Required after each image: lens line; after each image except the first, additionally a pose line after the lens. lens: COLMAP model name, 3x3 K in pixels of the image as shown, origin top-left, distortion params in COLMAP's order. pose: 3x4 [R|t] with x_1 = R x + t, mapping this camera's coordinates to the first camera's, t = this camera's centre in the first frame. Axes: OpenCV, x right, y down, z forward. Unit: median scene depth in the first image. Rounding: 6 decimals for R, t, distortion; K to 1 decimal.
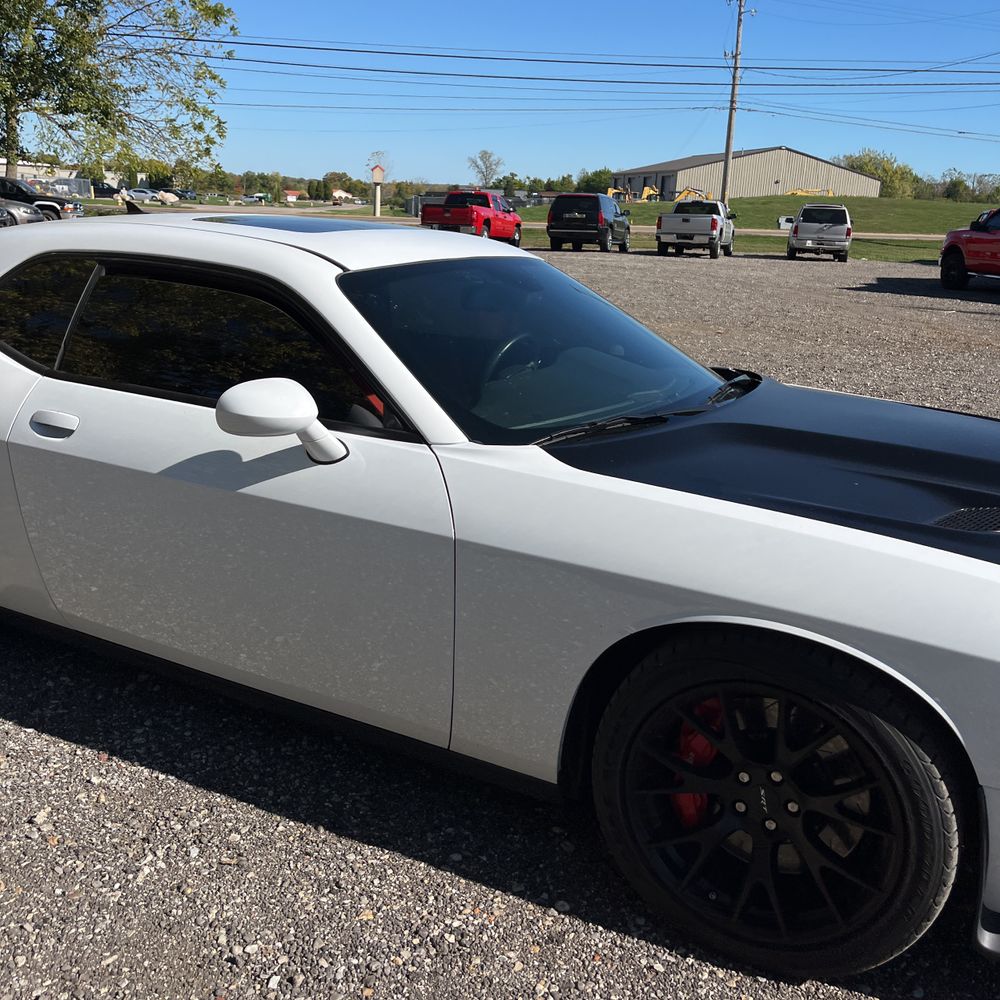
lens RADIAL K [[1016.3, 0, 505.6], [0, 1016.3, 499.0], [0, 0, 1]] dist [0.034698, -0.014754]
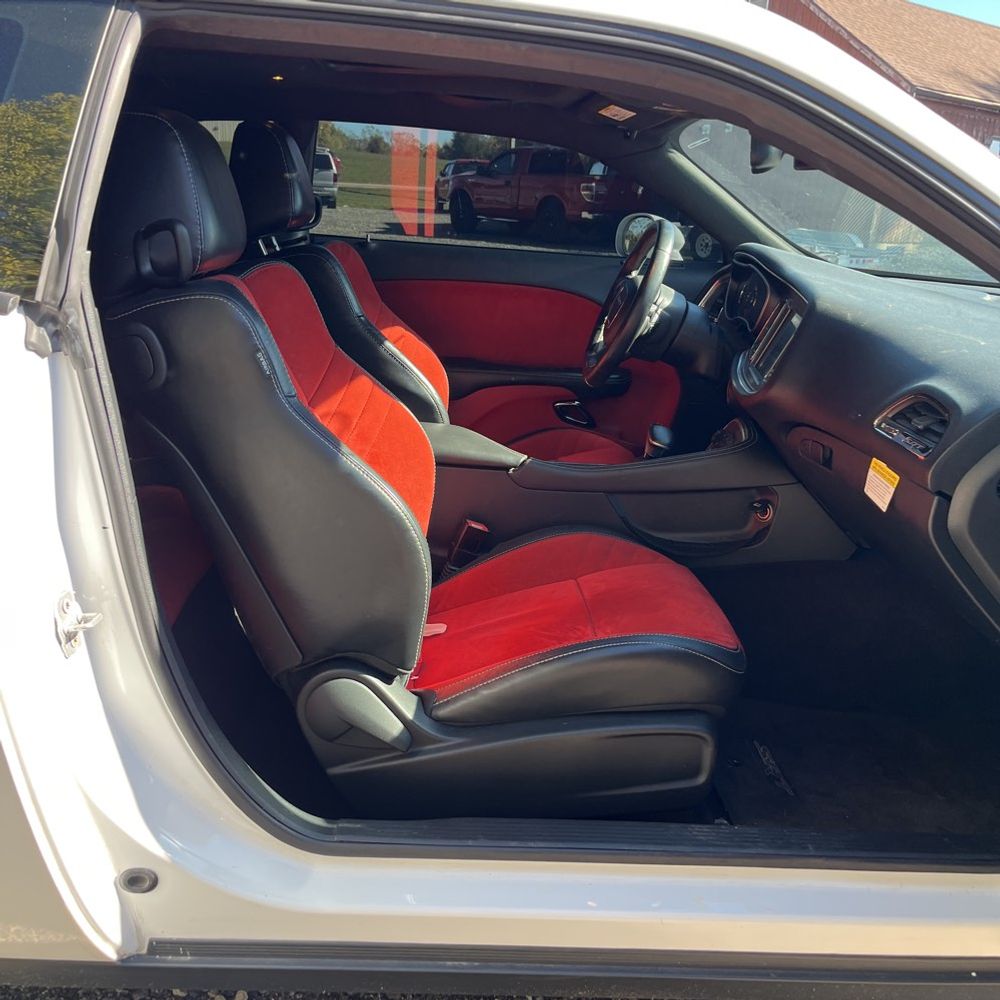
lens RADIAL K [[1016.3, 0, 505.6], [0, 1016.3, 499.0], [0, 0, 1]] dist [0.034698, -0.014754]
pose [[0.865116, -0.137682, 0.482305, -0.048584], [0.116905, 0.990453, 0.073047, -0.006190], [-0.487757, -0.006810, 0.872953, 0.059120]]
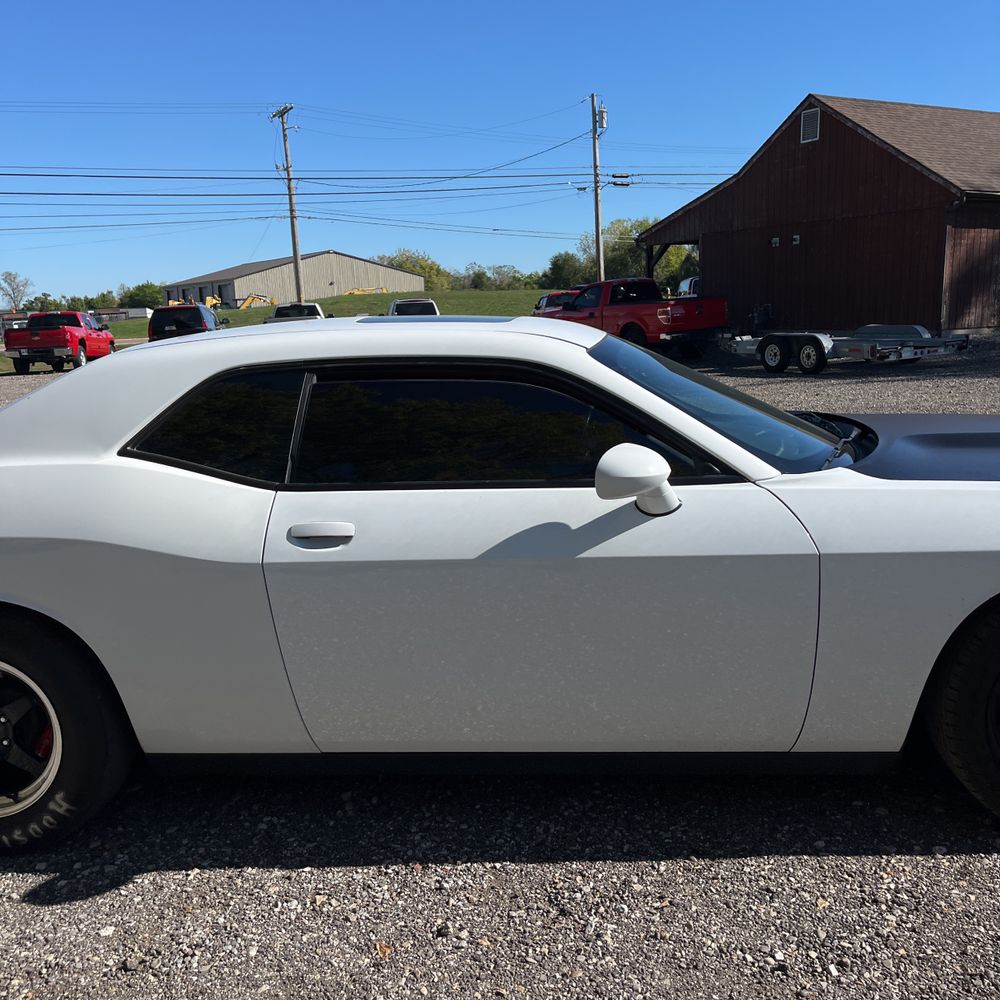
lens RADIAL K [[1013.6, 0, 495.4], [0, 1013.6, 510.7], [0, 0, 1]] dist [0.032565, -0.005693]
pose [[0.910791, -0.156364, 0.382113, -0.062580], [0.188196, 0.980999, -0.047143, -0.001838], [-0.367481, 0.114849, 0.922912, 0.004745]]
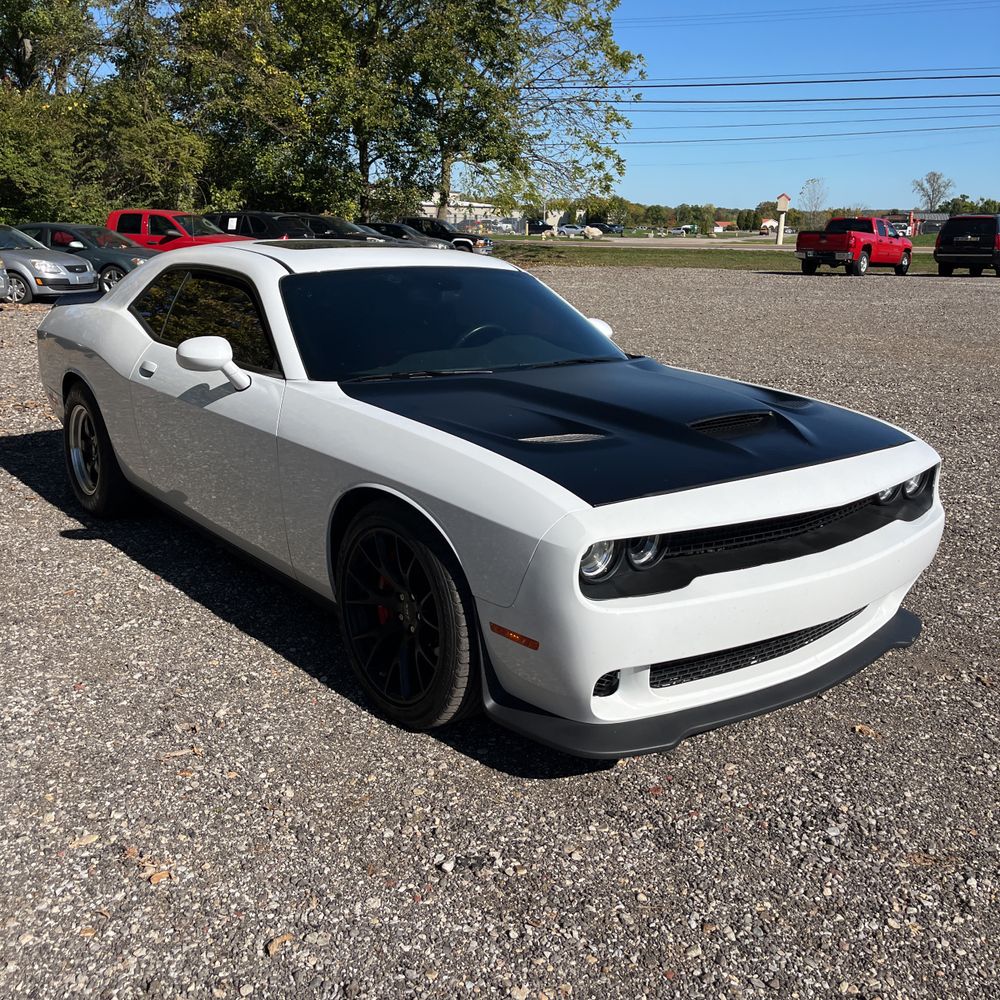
lens RADIAL K [[1011.7, 0, 510.7], [0, 1011.7, 498.9], [0, 0, 1]] dist [0.053562, -0.017563]
pose [[0.920459, 0.081205, -0.382311, 0.069525], [-0.091683, 0.995745, -0.009234, 0.009099], [0.379934, 0.043551, 0.923988, -0.025698]]
